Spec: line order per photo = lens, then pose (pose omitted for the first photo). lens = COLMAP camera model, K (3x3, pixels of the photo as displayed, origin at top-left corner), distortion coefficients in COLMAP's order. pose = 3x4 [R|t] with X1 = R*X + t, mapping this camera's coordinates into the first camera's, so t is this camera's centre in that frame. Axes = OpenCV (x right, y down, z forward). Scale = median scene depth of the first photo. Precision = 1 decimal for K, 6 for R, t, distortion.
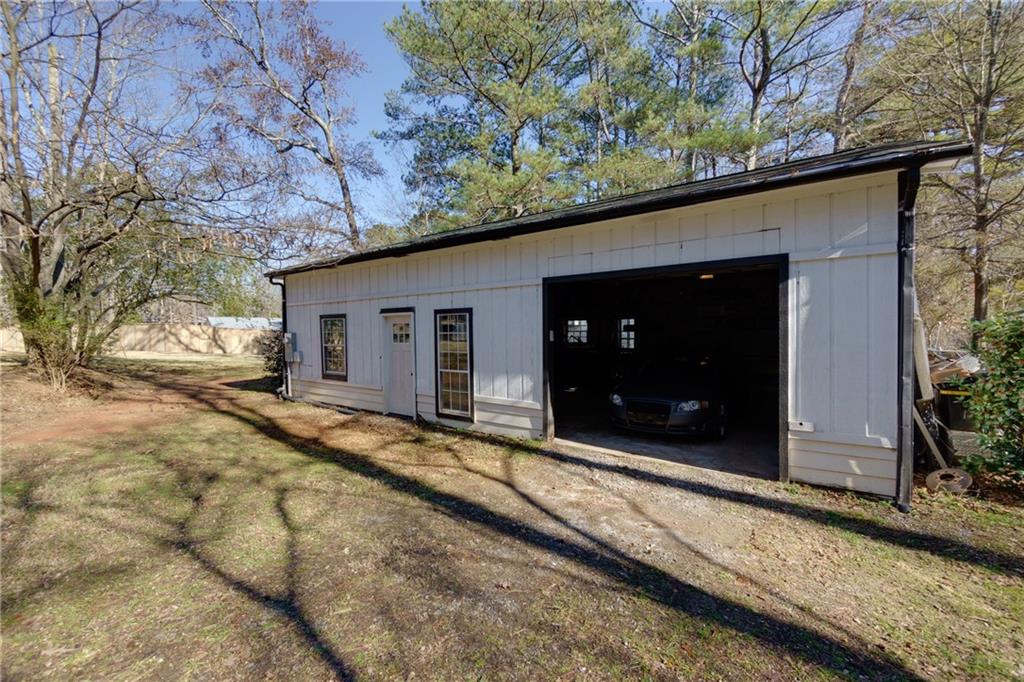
lens RADIAL K [[444.0, 0, 512.0], [0, 444.0, 341.0], [0, 0, 1]] dist [-0.002907, -0.000261]
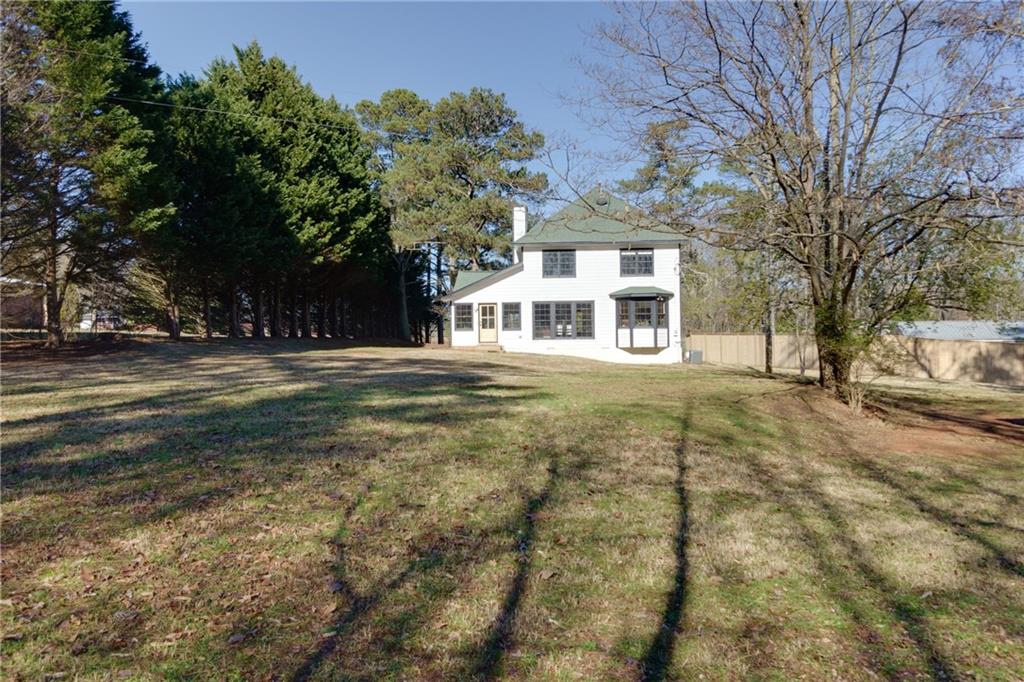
lens RADIAL K [[801.0, 0, 512.0], [0, 801.0, 341.0], [0, 0, 1]] dist [-0.011433, -0.005440]
pose [[0.534816, 0.003129, -0.844963, 0.034081], [-0.021766, 0.999712, -0.010075, -0.003351], [0.844688, 0.023779, 0.534730, -0.512709]]
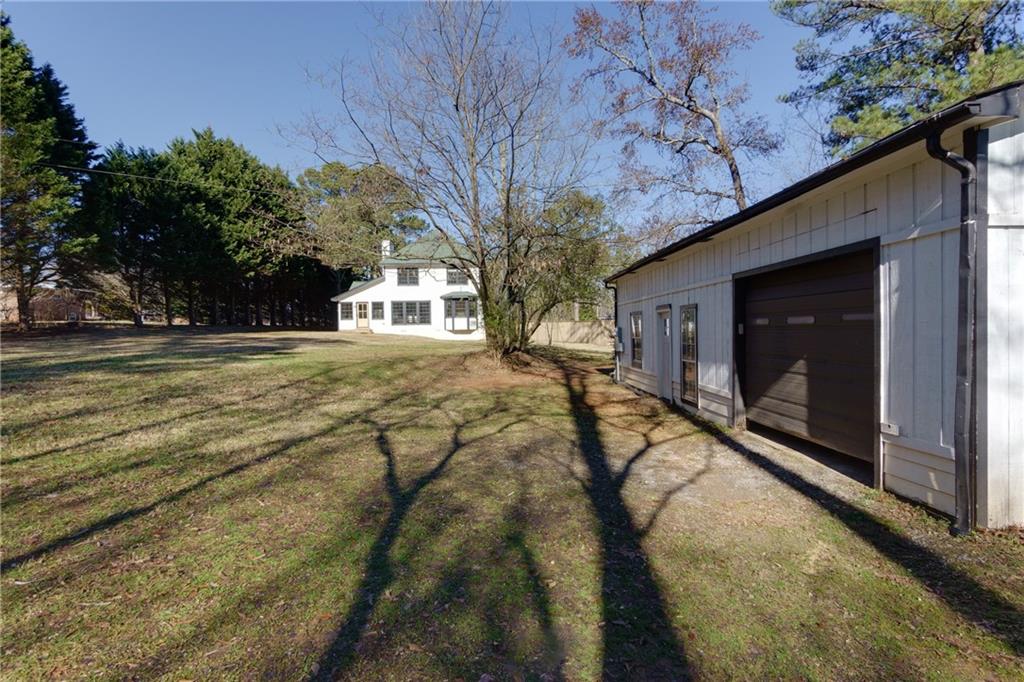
lens RADIAL K [[517.2, 0, 512.0], [0, 517.2, 341.0], [0, 0, 1]] dist [-0.000202, 0.000451]
pose [[0.622104, 0.018133, -0.782724, 0.440136], [-0.013685, 0.999831, 0.012286, 0.005943], [0.782815, 0.003068, 0.622247, -0.109174]]
